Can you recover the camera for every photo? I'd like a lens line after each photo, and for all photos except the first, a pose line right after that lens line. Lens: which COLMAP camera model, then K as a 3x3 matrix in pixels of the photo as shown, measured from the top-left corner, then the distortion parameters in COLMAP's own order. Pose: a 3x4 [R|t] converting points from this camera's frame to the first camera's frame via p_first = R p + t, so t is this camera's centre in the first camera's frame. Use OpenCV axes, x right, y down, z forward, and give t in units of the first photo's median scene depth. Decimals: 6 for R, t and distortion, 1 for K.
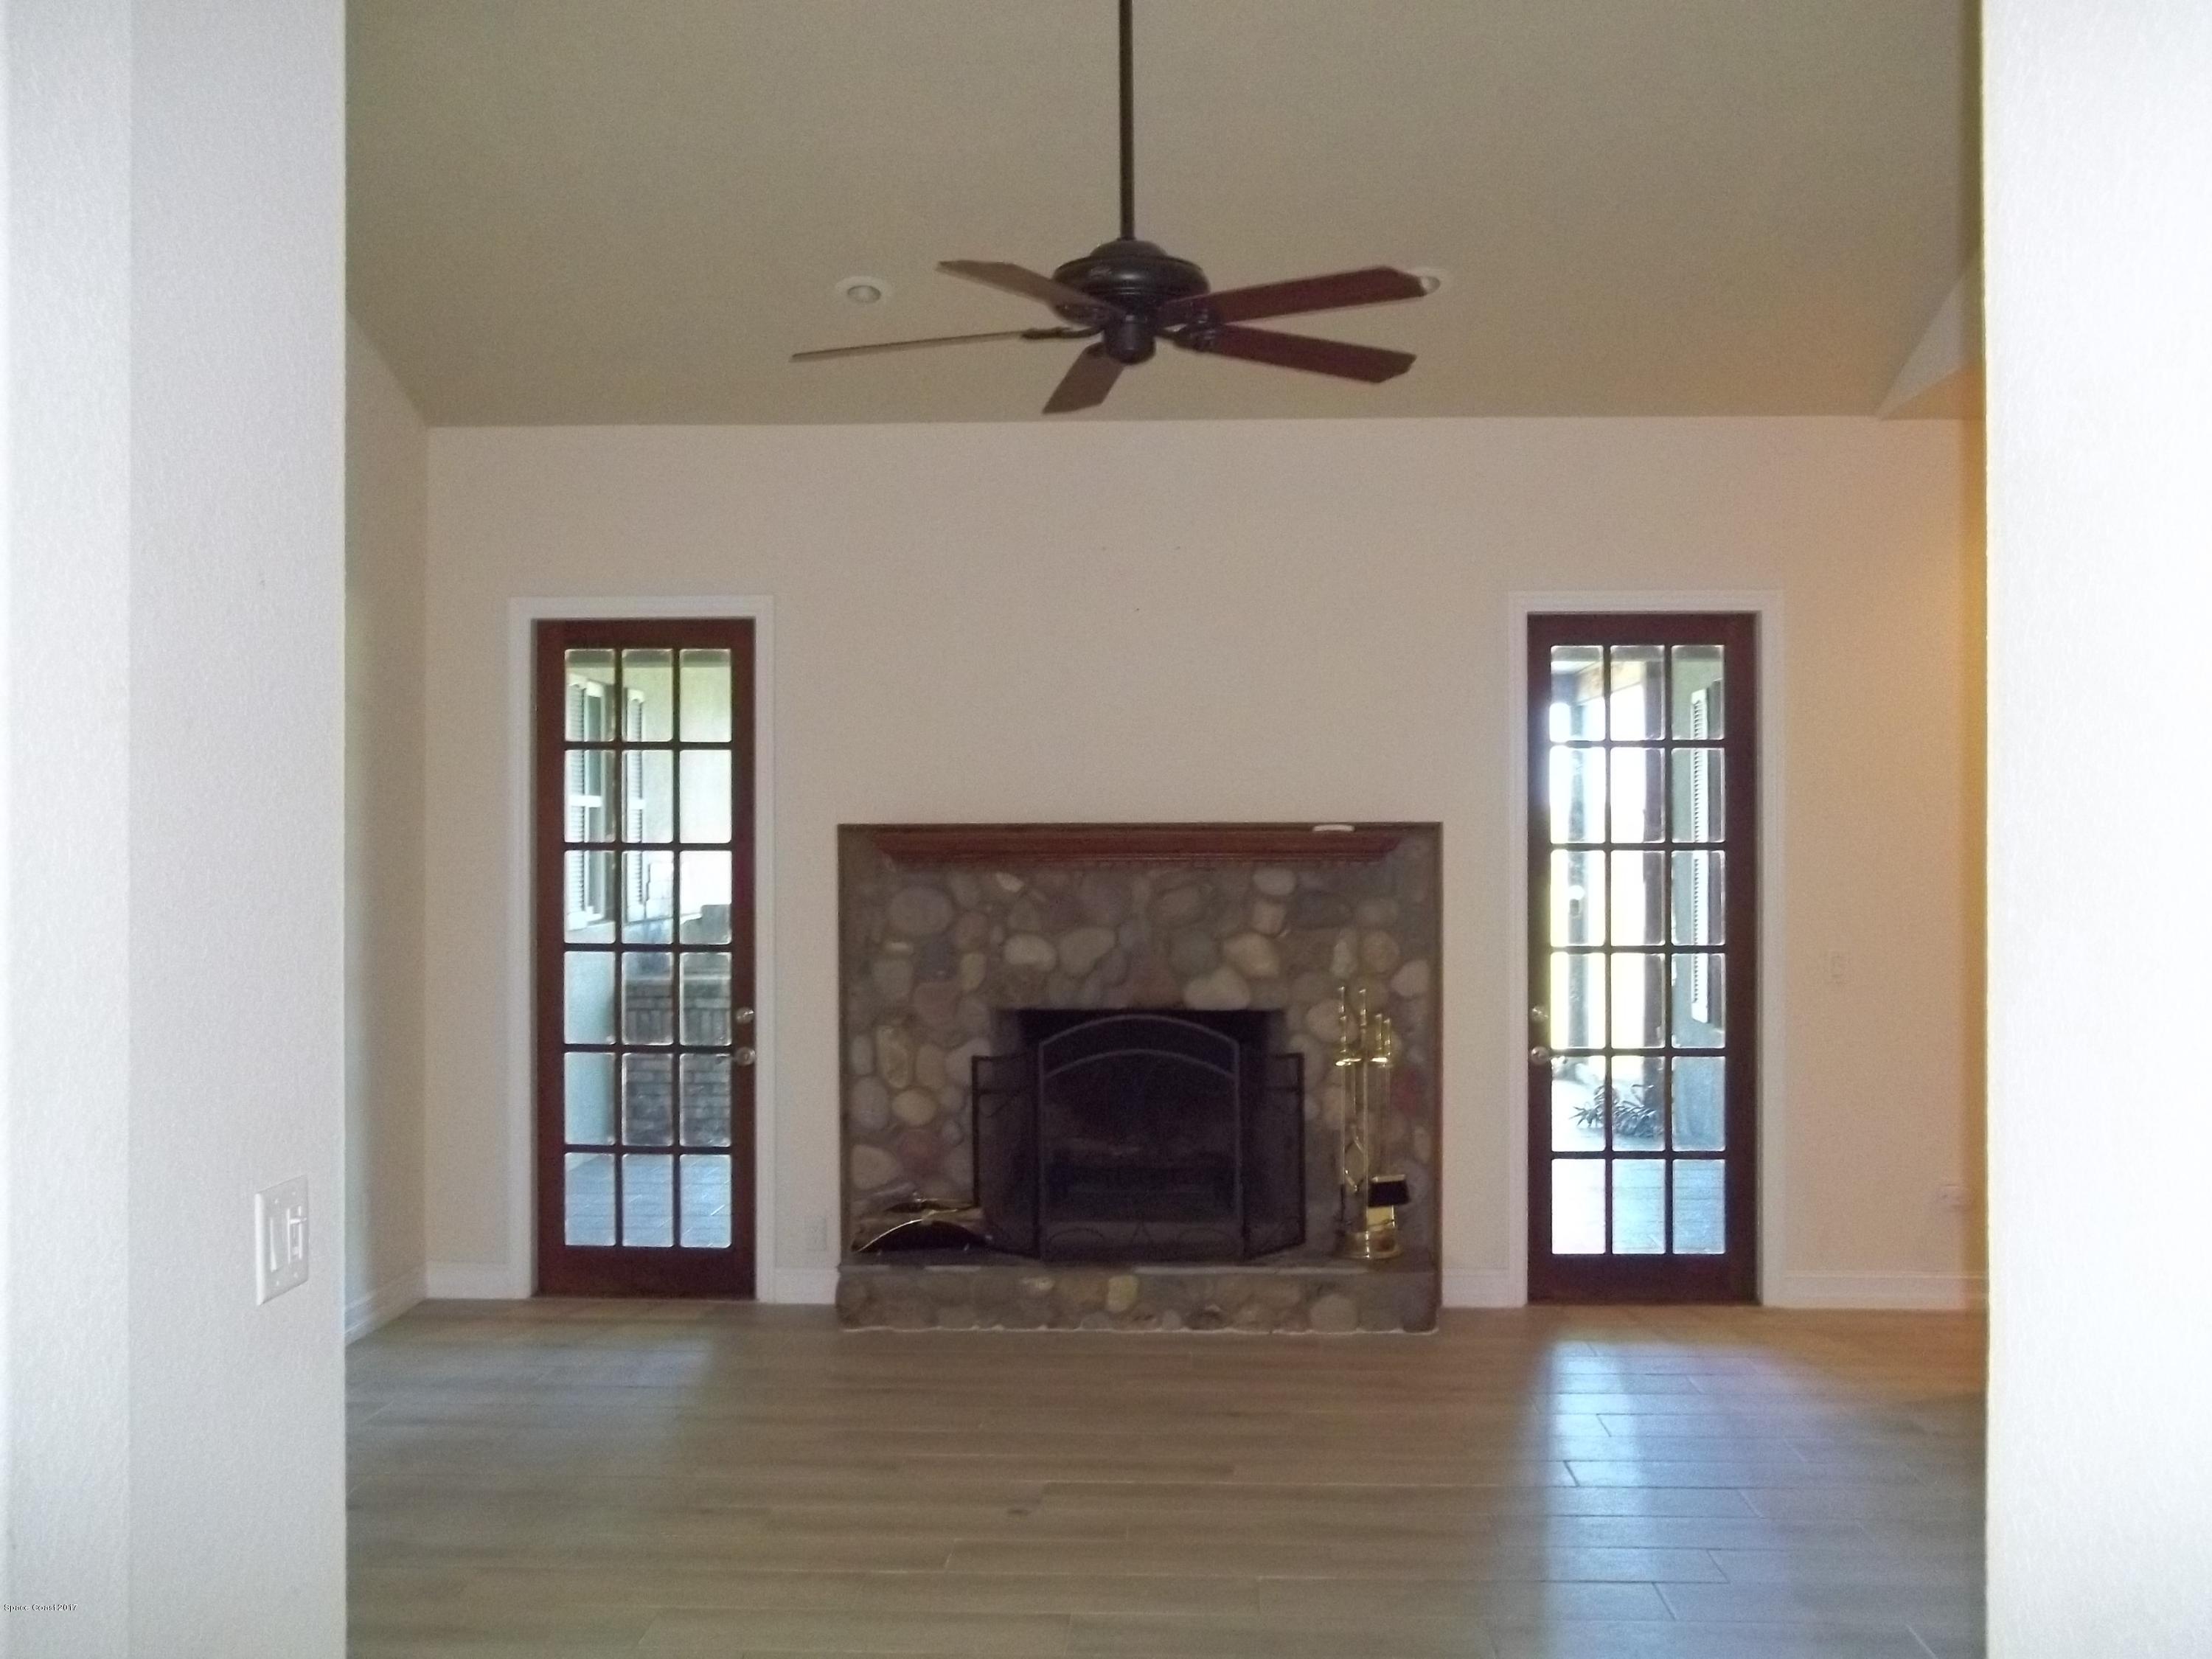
lens RADIAL K [[2208.9, 0, 1106.0], [0, 2208.9, 829.5], [0, 0, 1]] dist [-0.099260, -0.002073]
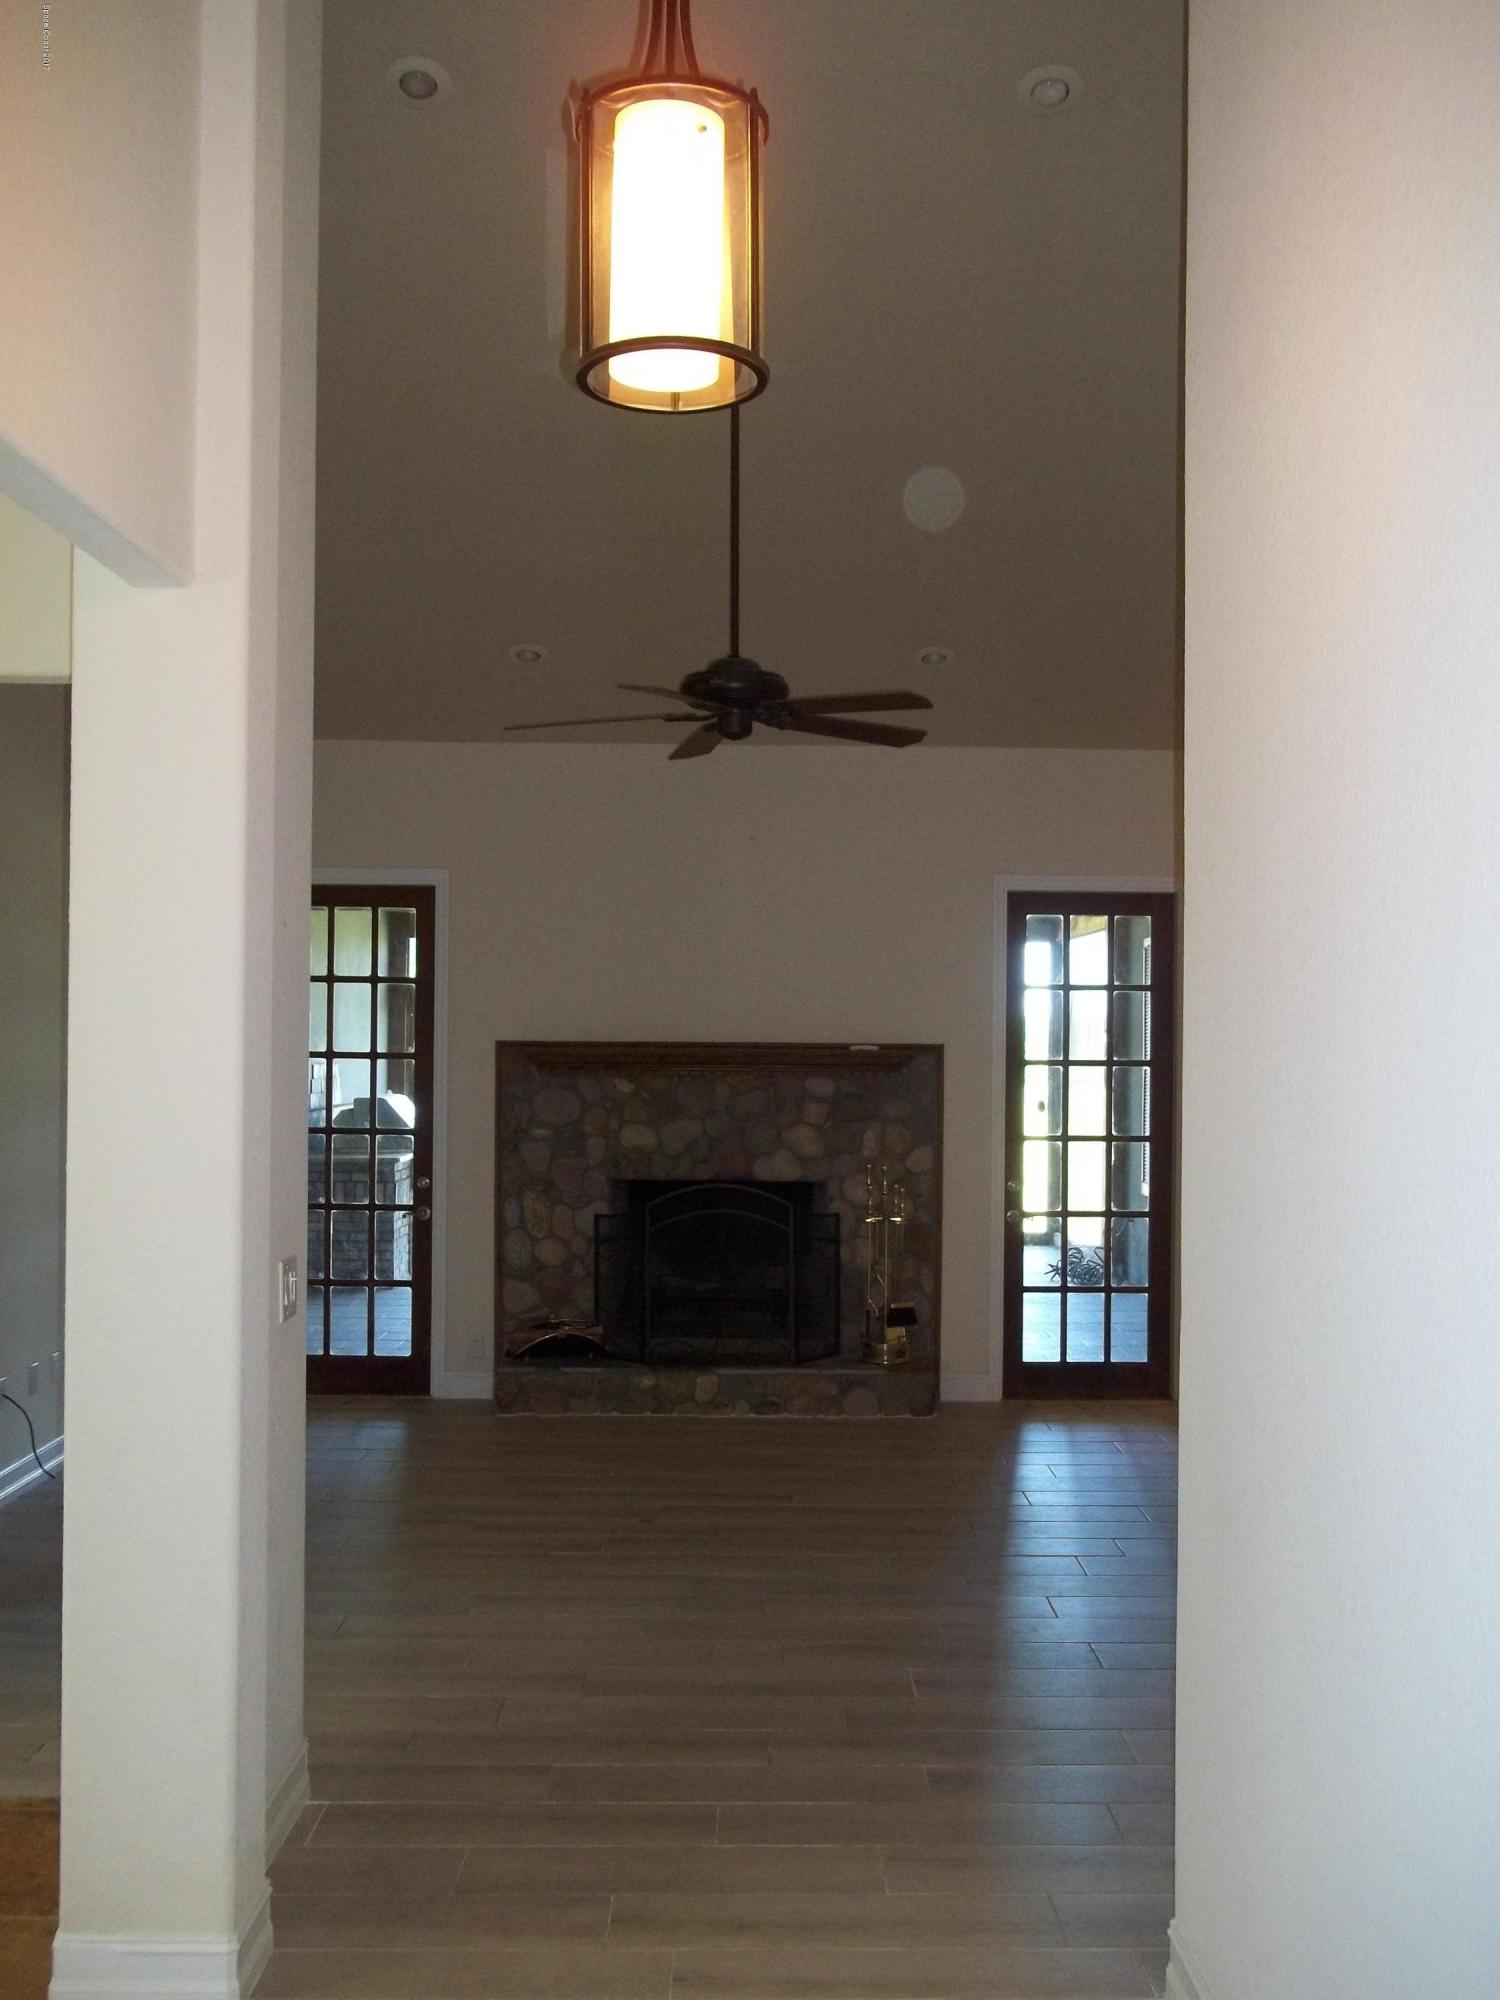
lens RADIAL K [[1997.2, 0, 750.0], [0, 1997.2, 1000.0], [0, 0, 1]] dist [-0.099260, -0.002073]
pose [[0.998665, 0.011996, 0.050237, -0.029164], [-0.011208, 0.999810, -0.015934, -0.009601], [-0.050418, 0.015350, 0.998610, -0.224443]]
